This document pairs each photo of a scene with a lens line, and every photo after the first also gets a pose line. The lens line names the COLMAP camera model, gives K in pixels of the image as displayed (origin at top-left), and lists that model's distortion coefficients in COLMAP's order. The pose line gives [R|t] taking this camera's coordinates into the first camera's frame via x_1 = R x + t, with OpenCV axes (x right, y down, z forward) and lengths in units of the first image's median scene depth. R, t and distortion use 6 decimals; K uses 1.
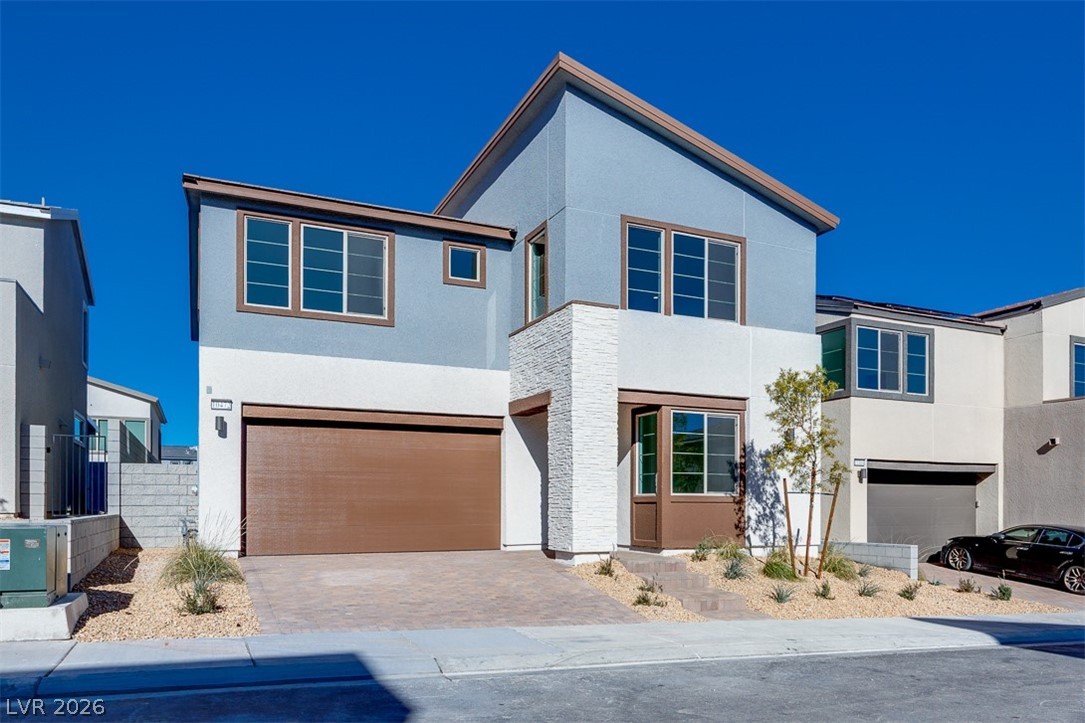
lens RADIAL K [[752.1, 0, 542.4], [0, 752.1, 345.9], [0, 0, 1]] dist [0.002117, -0.001368]
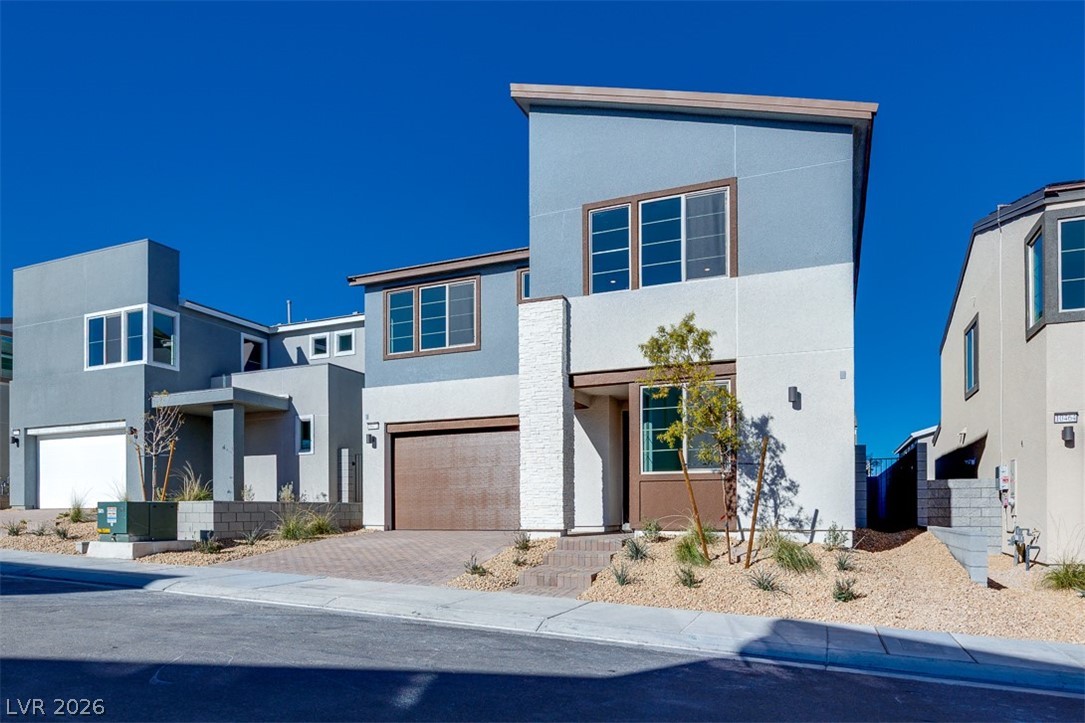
lens RADIAL K [[676.3, 0, 542.5], [0, 676.3, 361.5], [0, 0, 1]] dist [-0.000692, -0.000251]
pose [[0.681075, -0.164406, -0.713517, 0.692241], [0.156934, 0.984597, -0.077068, 0.099061], [0.715198, -0.059486, 0.696386, 0.303439]]
